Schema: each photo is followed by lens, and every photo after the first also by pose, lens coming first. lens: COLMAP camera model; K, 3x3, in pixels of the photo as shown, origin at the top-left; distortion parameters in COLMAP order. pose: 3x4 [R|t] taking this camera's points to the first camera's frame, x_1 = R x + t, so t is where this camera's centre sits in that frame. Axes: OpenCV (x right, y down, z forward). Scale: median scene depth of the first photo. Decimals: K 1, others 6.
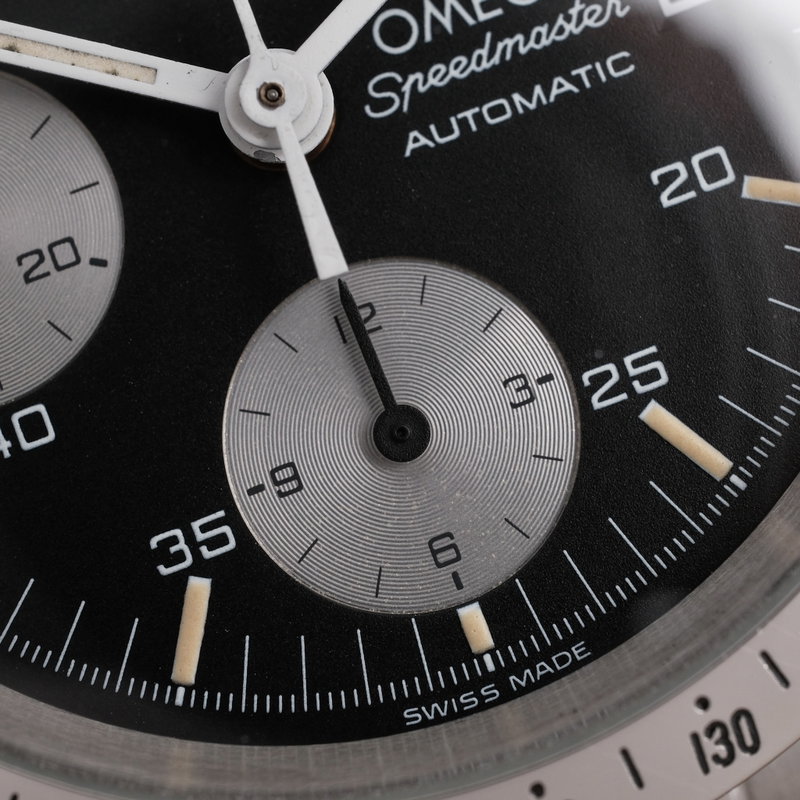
lens RADIAL K [[1500.8, 0, 398.6], [0, 1500.8, 400.1], [0, 0, 1]] dist [-0.073815, 0.000000]
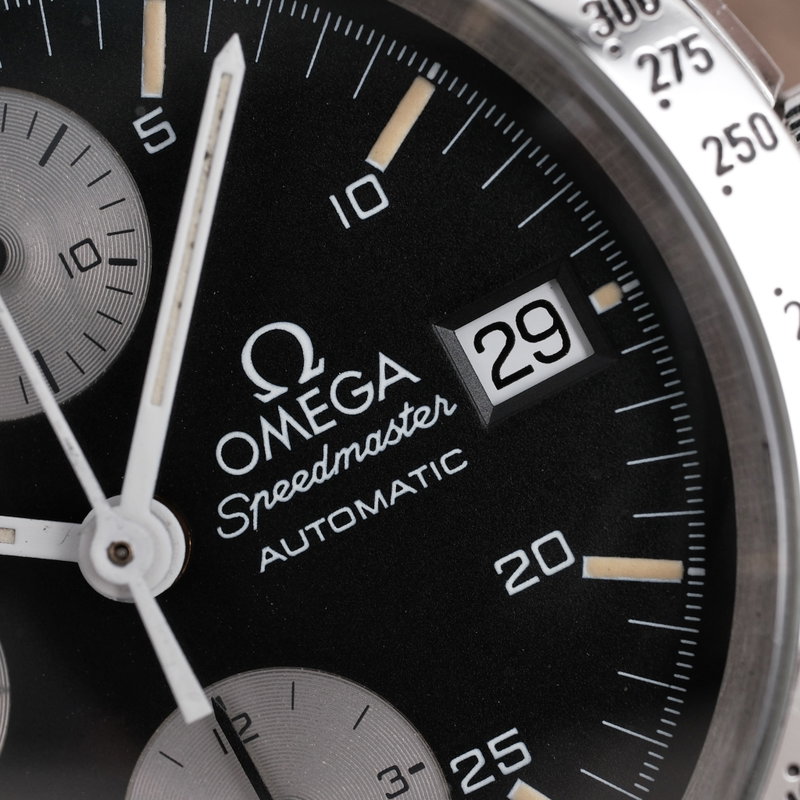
lens RADIAL K [[1500.8, 0, 401.7], [0, 1500.8, 400.1], [0, 0, 1]] dist [-0.073815, 0.000000]
pose [[0.992660, -0.117952, -0.026721, 0.146578], [0.118684, 0.992546, 0.027672, -0.302907], [0.023257, -0.030640, 0.999260, -0.046434]]
